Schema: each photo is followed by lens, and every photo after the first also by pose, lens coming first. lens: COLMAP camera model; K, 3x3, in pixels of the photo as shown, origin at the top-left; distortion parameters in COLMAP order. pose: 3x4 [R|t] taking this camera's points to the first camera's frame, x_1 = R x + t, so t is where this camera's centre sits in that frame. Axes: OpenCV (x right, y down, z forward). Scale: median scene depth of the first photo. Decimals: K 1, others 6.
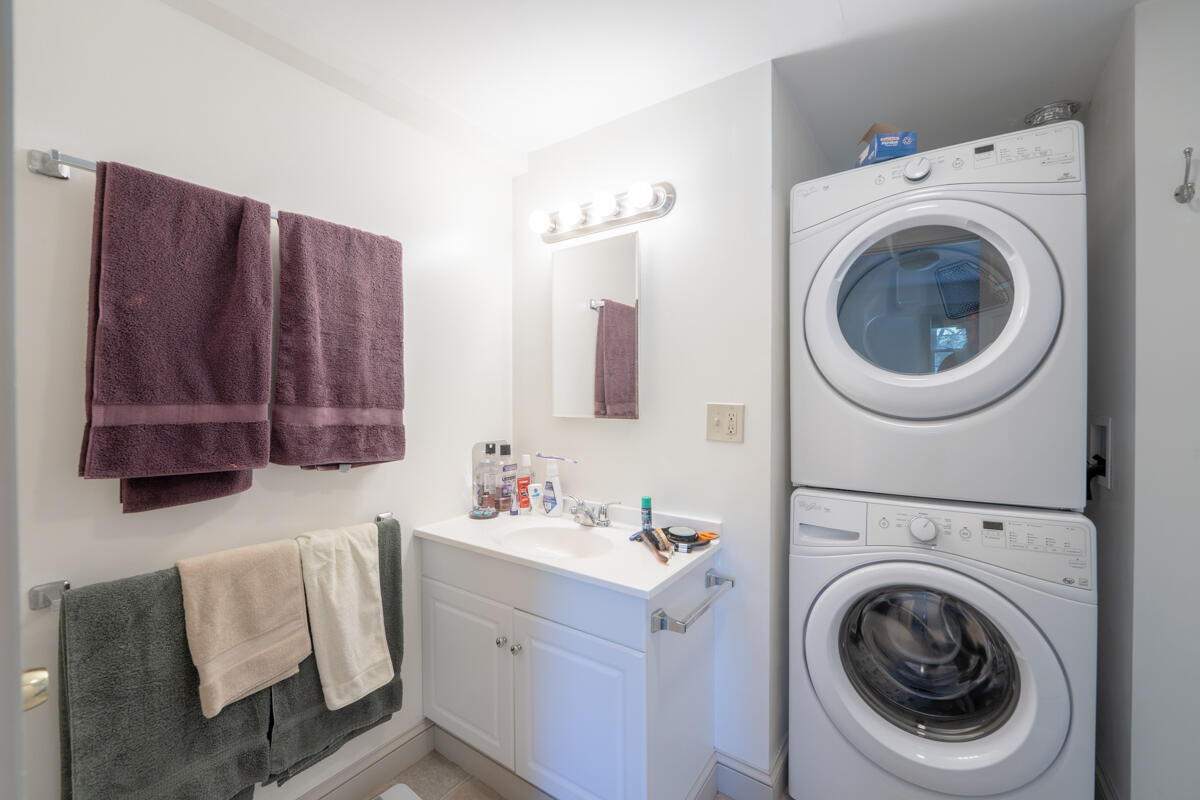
lens RADIAL K [[484.6, 0, 600.0], [0, 484.6, 400.0], [0, 0, 1]] dist [-0.013339, -0.000501]
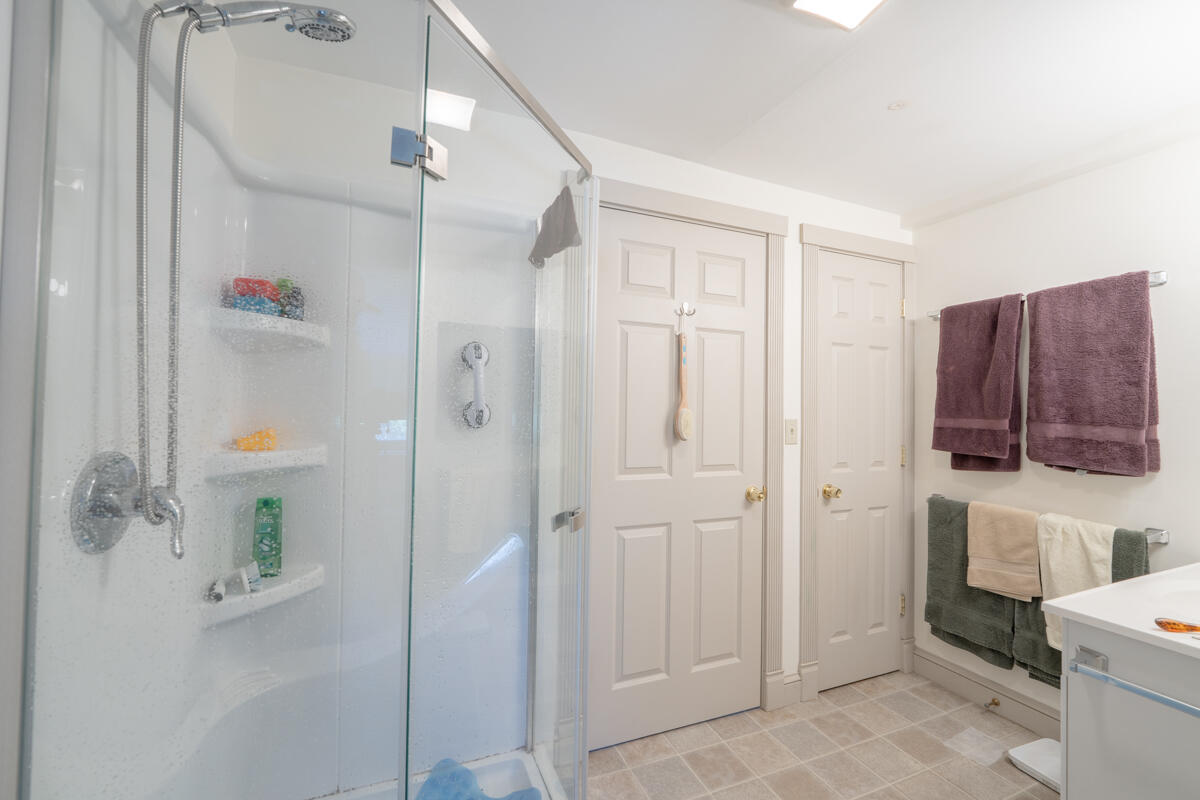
lens RADIAL K [[484.6, 0, 600.0], [0, 484.6, 400.0], [0, 0, 1]] dist [-0.013339, -0.000501]
pose [[-0.513893, -0.020835, -0.857601, 1.261011], [-0.018130, 0.999746, -0.013425, -0.010014], [0.857663, 0.008650, -0.514140, 0.584623]]
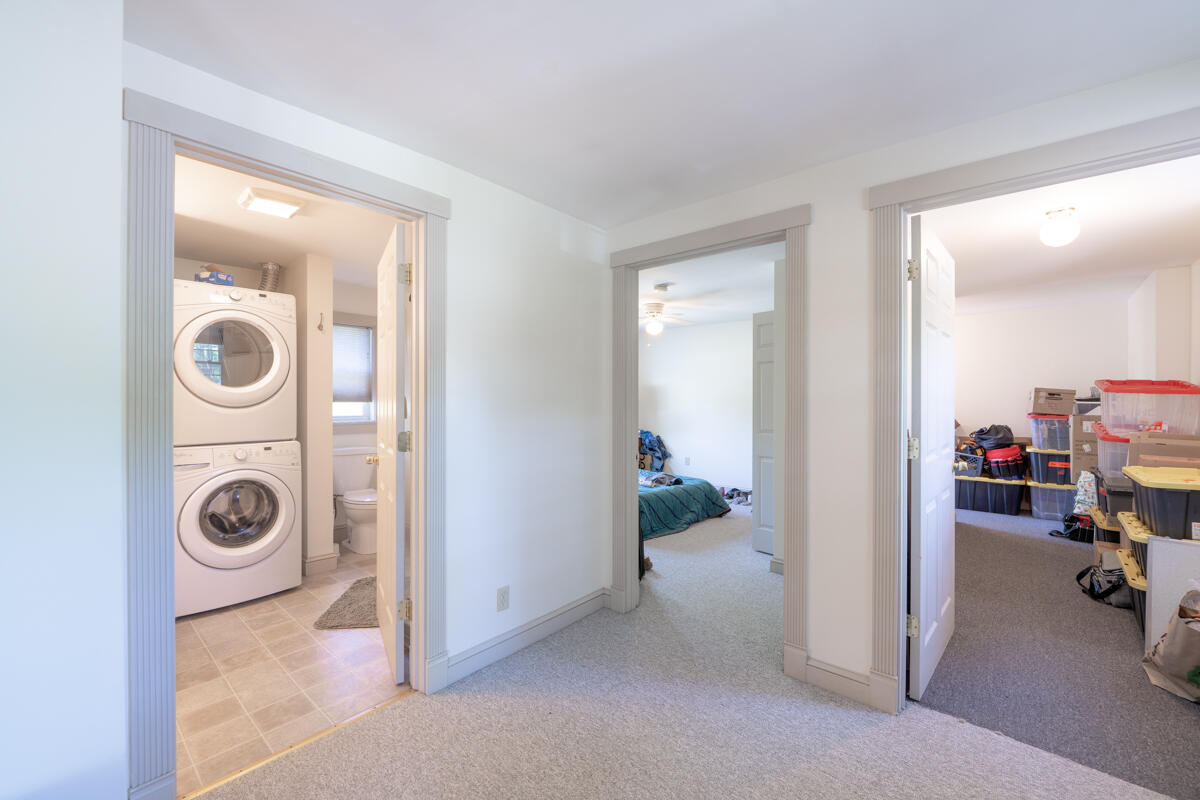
lens RADIAL K [[484.6, 0, 600.0], [0, 484.6, 400.0], [0, 0, 1]] dist [-0.013339, -0.000501]
pose [[0.095552, -0.000374, 0.995424, -1.548215], [0.005172, 0.999987, -0.000121, 0.016415], [-0.995411, 0.005160, 0.095553, -0.989251]]
